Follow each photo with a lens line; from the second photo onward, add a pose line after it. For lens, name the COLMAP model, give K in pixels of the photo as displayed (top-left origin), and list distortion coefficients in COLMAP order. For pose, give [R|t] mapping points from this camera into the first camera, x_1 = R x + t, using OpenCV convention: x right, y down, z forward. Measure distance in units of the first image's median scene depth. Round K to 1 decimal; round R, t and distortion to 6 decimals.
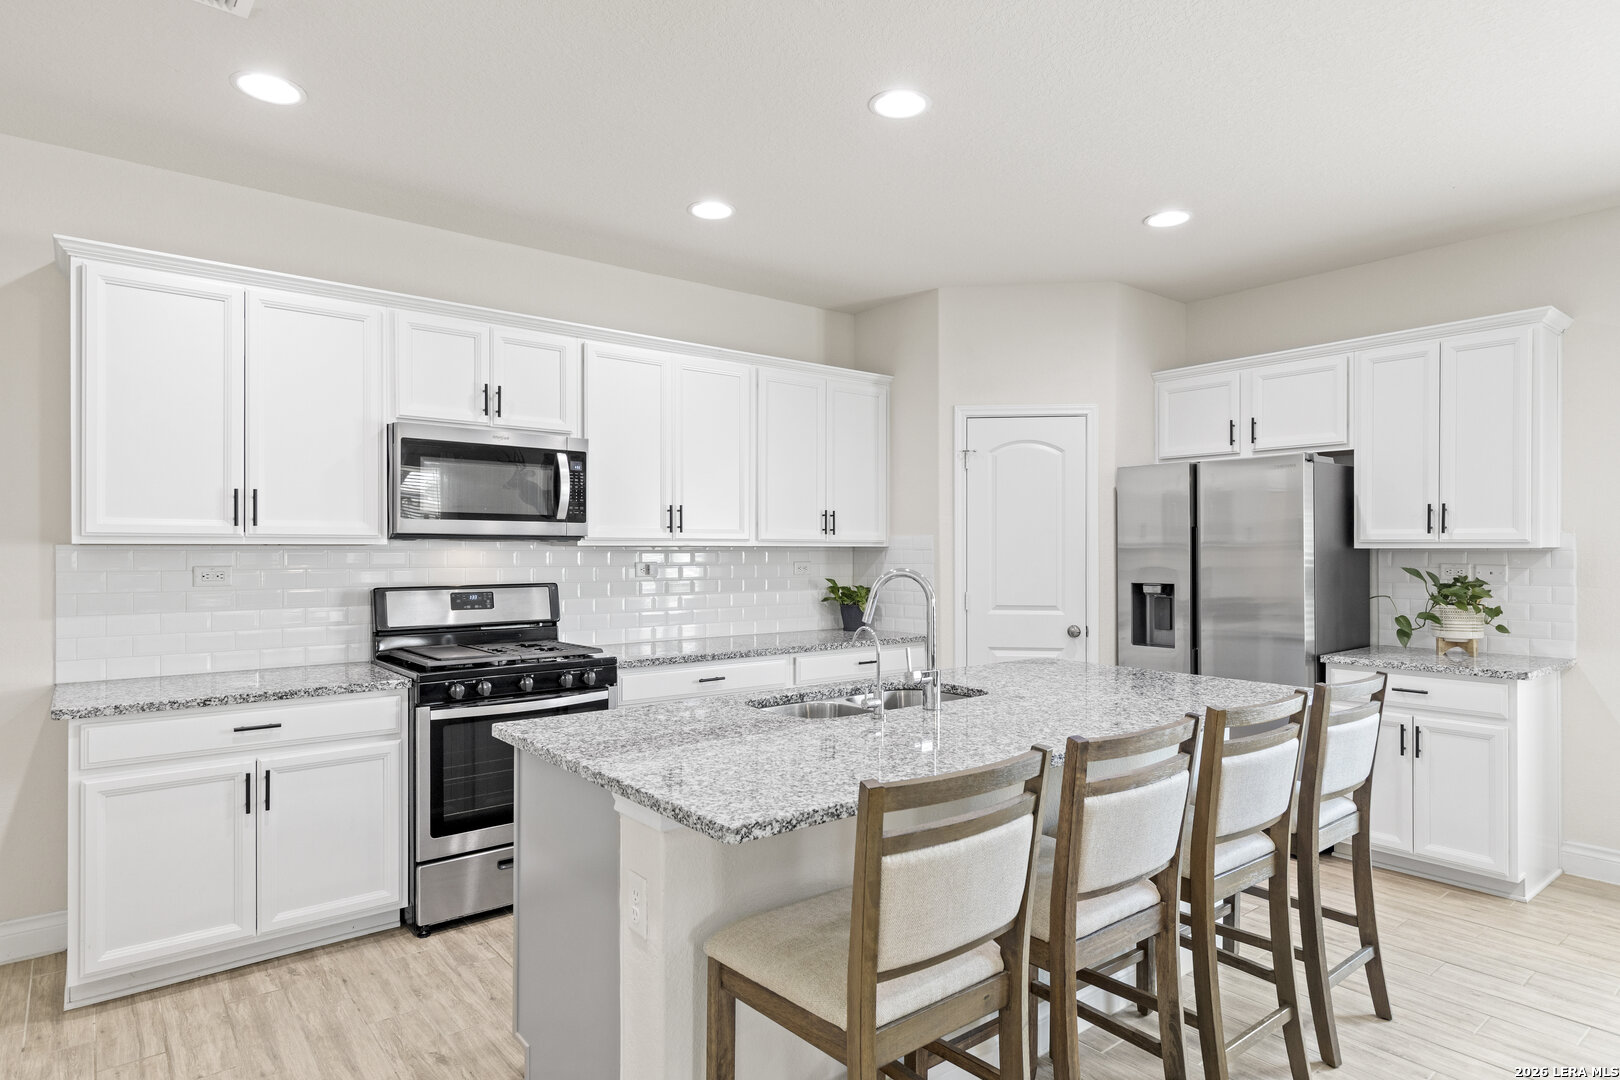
lens RADIAL K [[901.1, 0, 821.3], [0, 901.1, 541.4], [0, 0, 1]] dist [-0.000786, 0.001661]
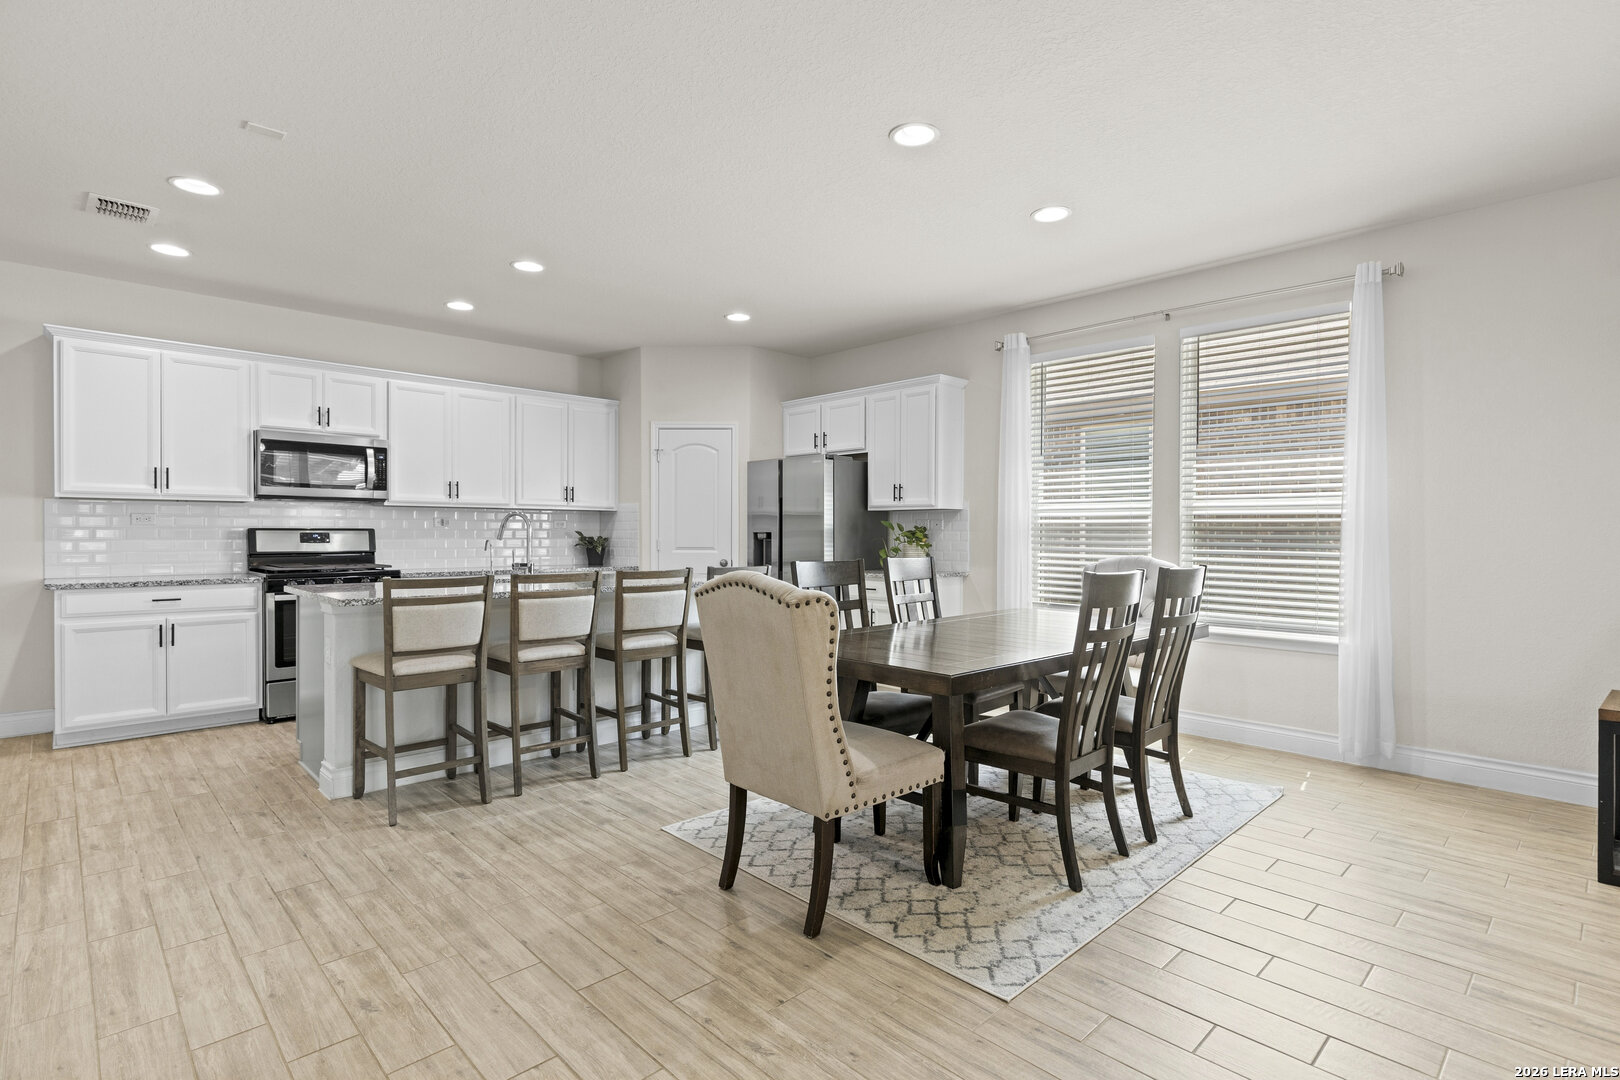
lens RADIAL K [[789.8, 0, 815.5], [0, 789.8, 530.4], [0, 0, 1]] dist [-0.002247, 0.001209]
pose [[0.995510, 0.003081, 0.094605, 0.392463], [-0.003659, 0.999976, 0.005936, 0.041275], [-0.094584, -0.006256, 0.995497, -0.526323]]
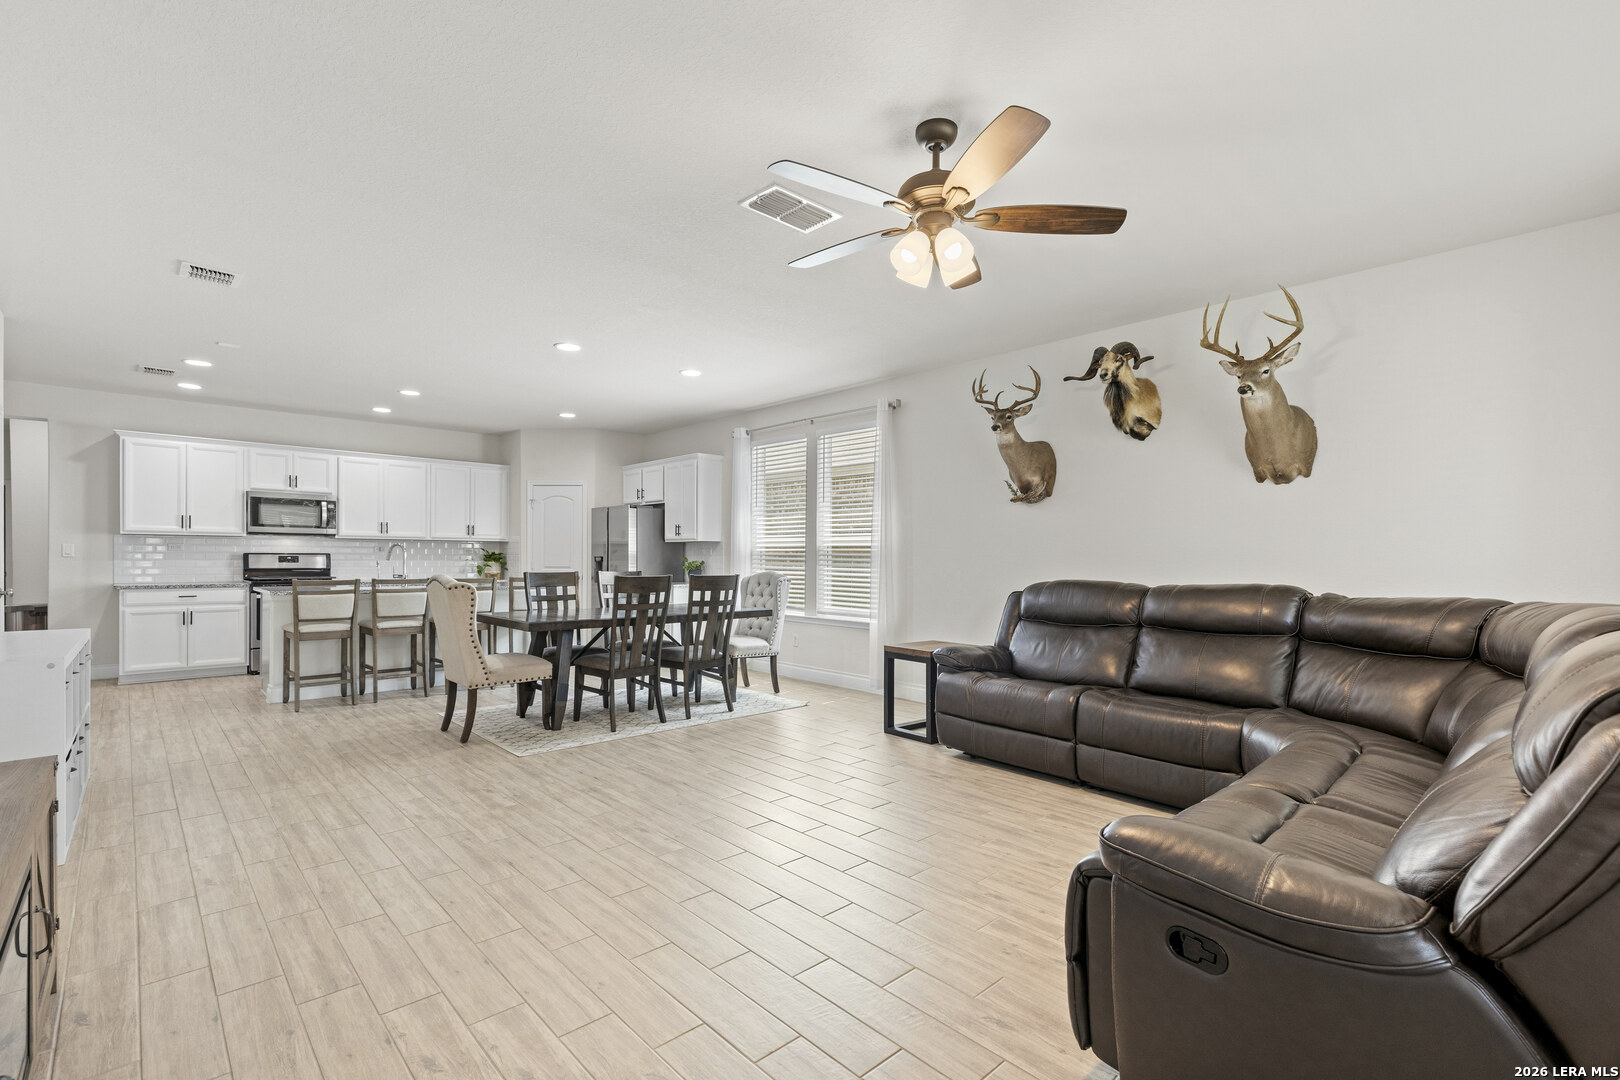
lens RADIAL K [[726.8, 0, 800.7], [0, 726.8, 551.1], [0, 0, 1]] dist [0.012189, -0.001480]
pose [[0.997363, 0.006584, 0.072276, 0.917110], [-0.006559, 0.999978, -0.000580, 0.035384], [-0.072279, 0.000105, 0.997384, -1.173072]]
